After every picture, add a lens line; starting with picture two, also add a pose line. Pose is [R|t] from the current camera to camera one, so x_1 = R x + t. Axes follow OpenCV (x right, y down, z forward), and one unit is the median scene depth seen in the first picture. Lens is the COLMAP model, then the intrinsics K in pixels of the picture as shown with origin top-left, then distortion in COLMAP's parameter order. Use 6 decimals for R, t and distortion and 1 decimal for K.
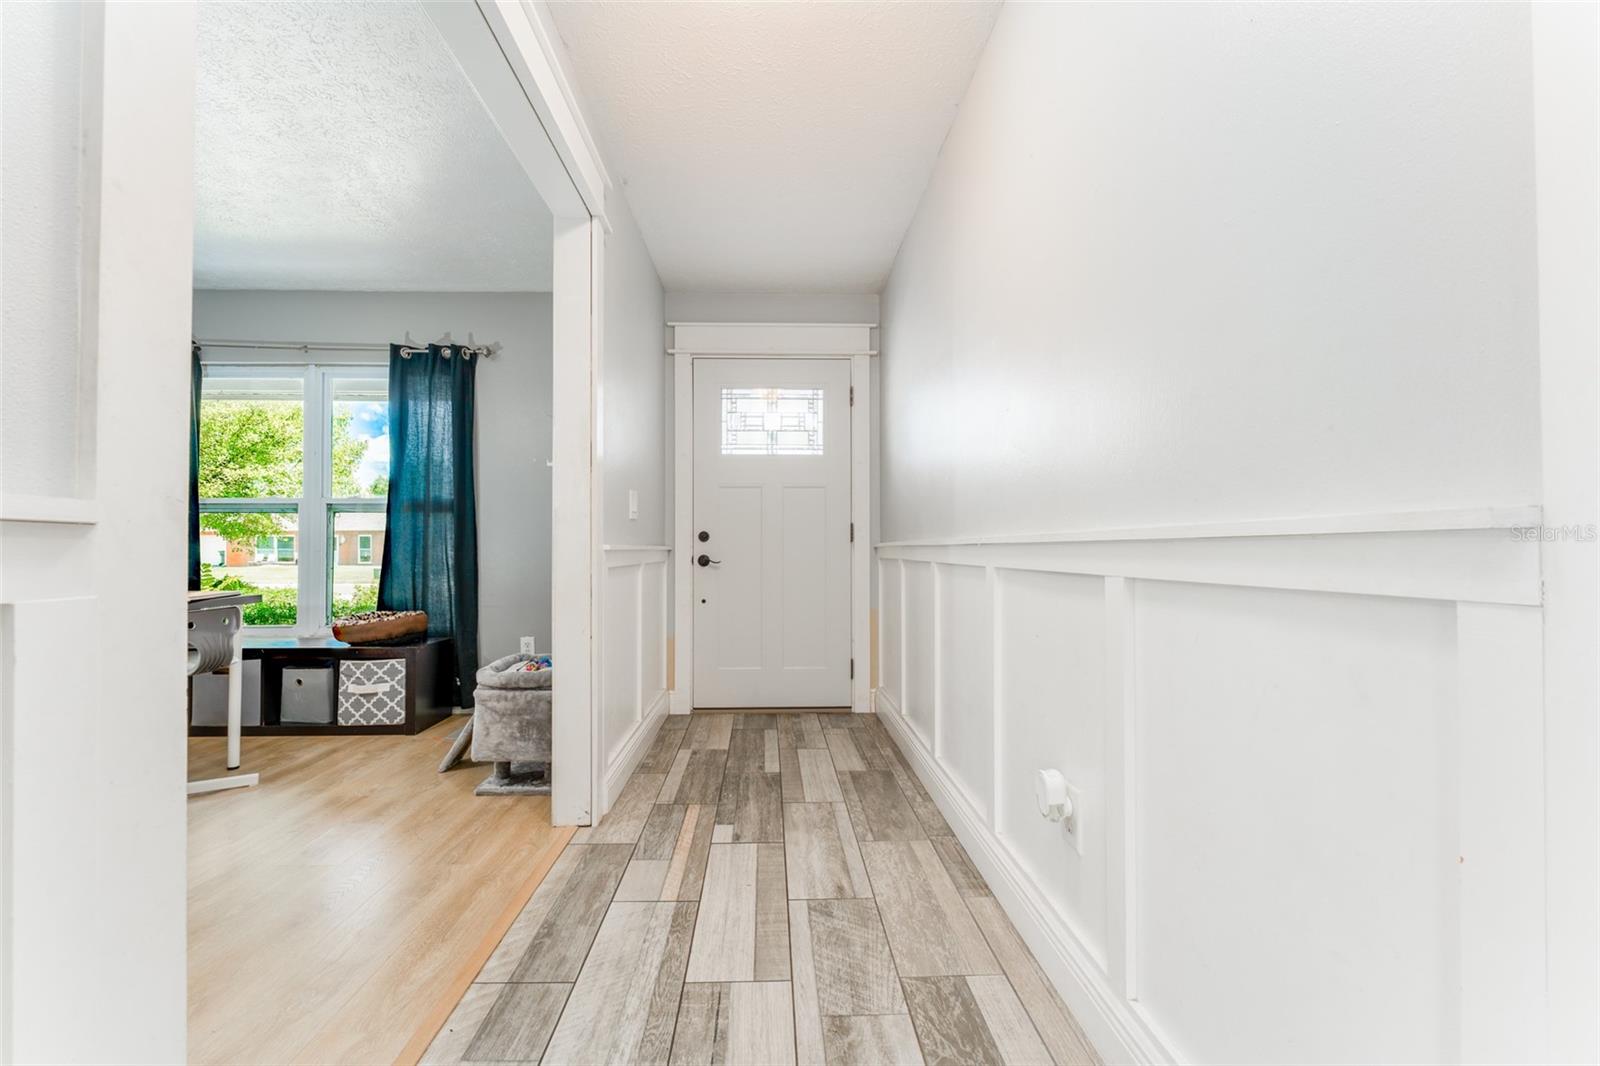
lens RADIAL K [[645.3, 0, 795.5], [0, 645.3, 540.8], [0, 0, 1]] dist [0.000013, -0.000232]
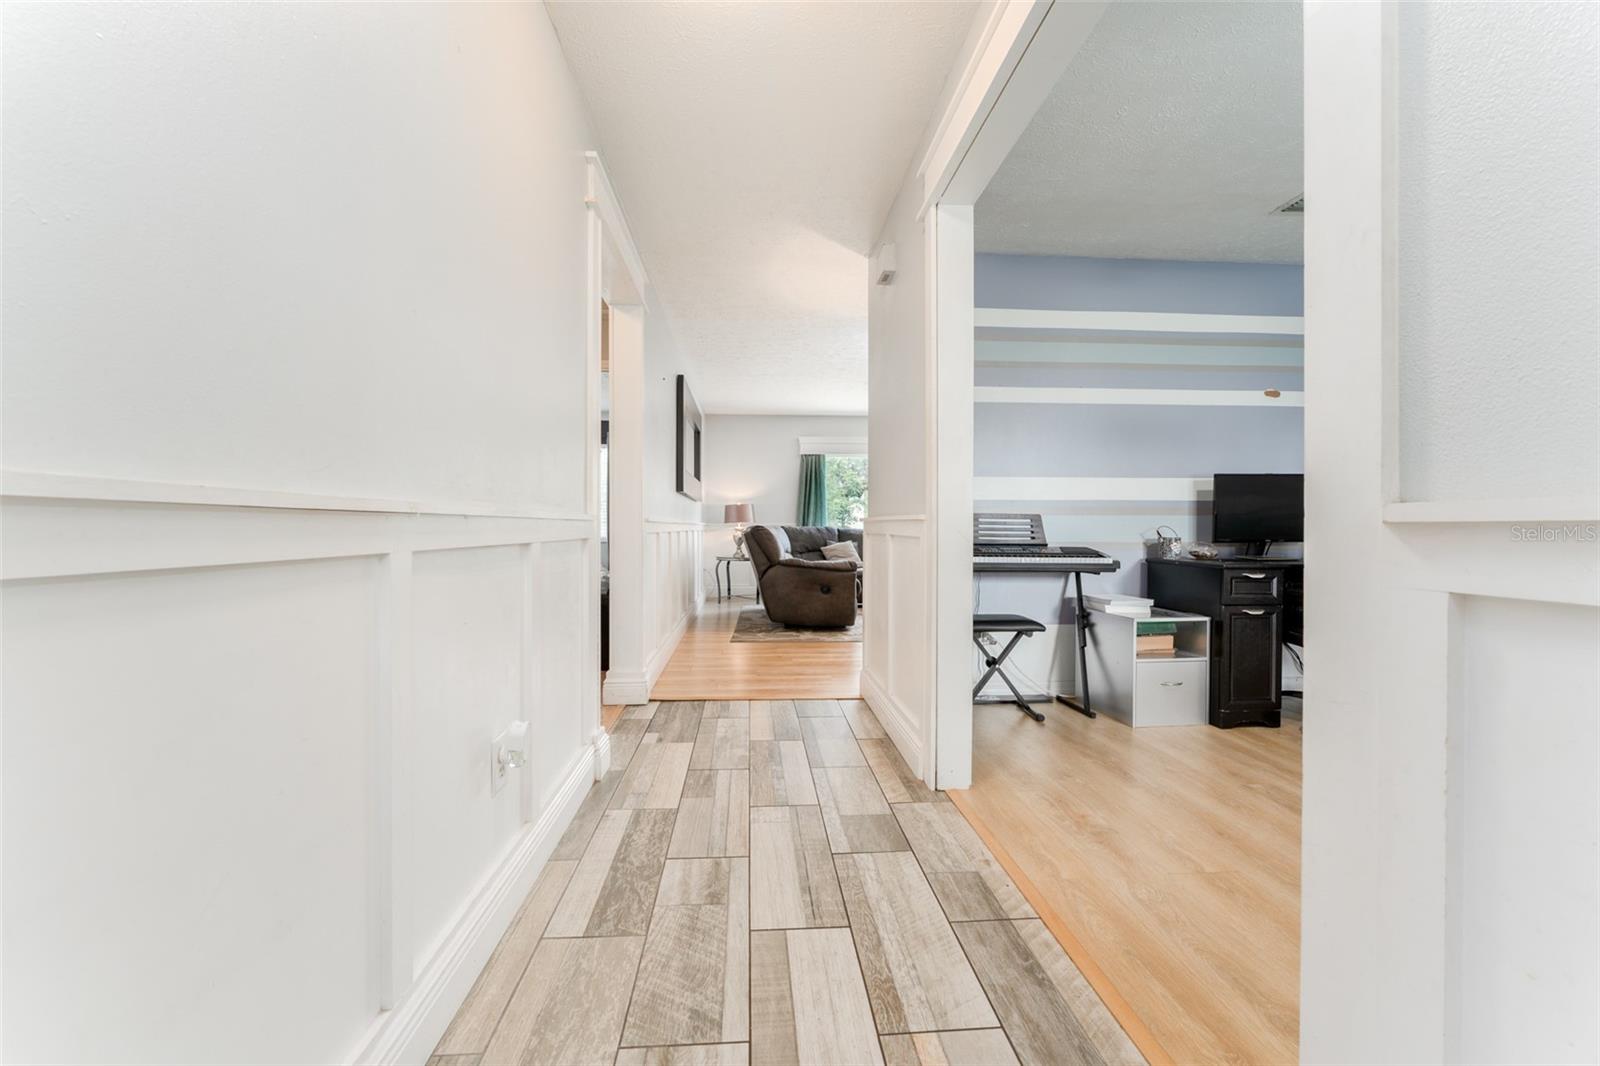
lens RADIAL K [[629.0, 0, 800.0], [0, 629.0, 533.0], [0, 0, 1]] dist [-0.001019, -0.000204]
pose [[-0.999258, -0.002260, -0.038462, -0.039583], [-0.002029, 0.999980, -0.006025, 0.028618], [0.038475, -0.005942, -0.999242, 1.732128]]
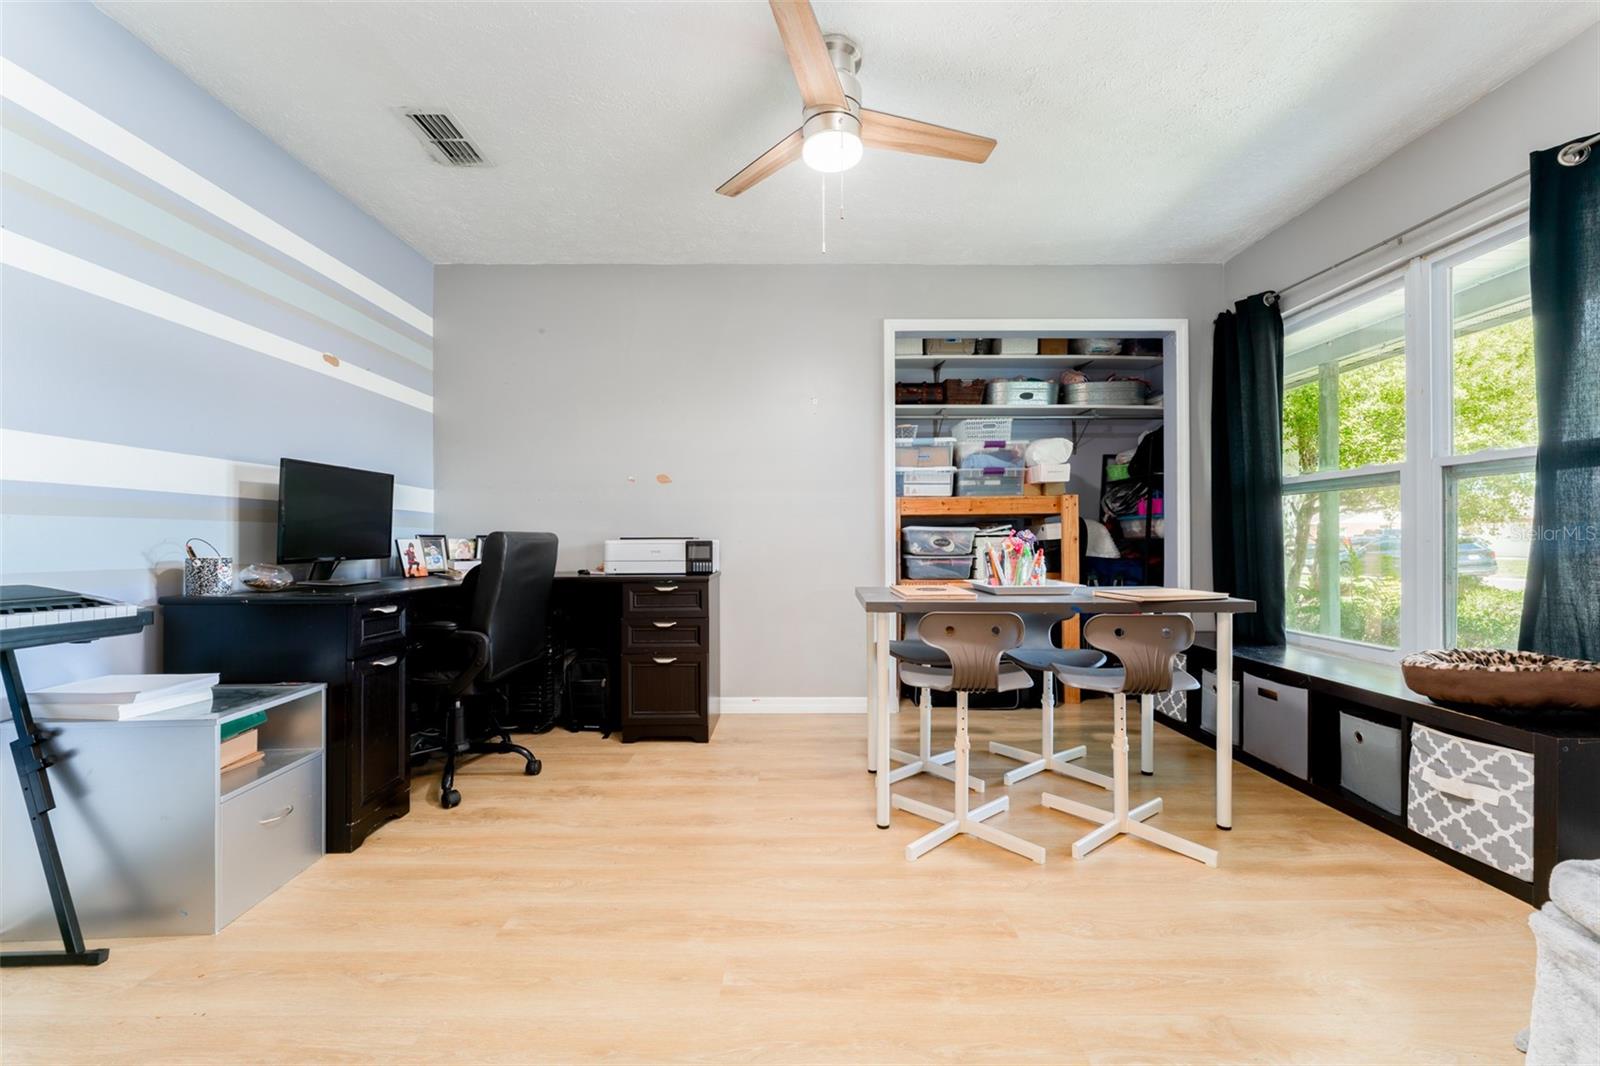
lens RADIAL K [[645.3, 0, 795.5], [0, 645.3, 540.8], [0, 0, 1]] dist [0.000013, -0.000232]
pose [[-0.037346, -0.001892, -0.999301, -0.151806], [0.015091, 0.999883, -0.002457, 0.014999], [0.999188, -0.015172, -0.037313, 0.866524]]
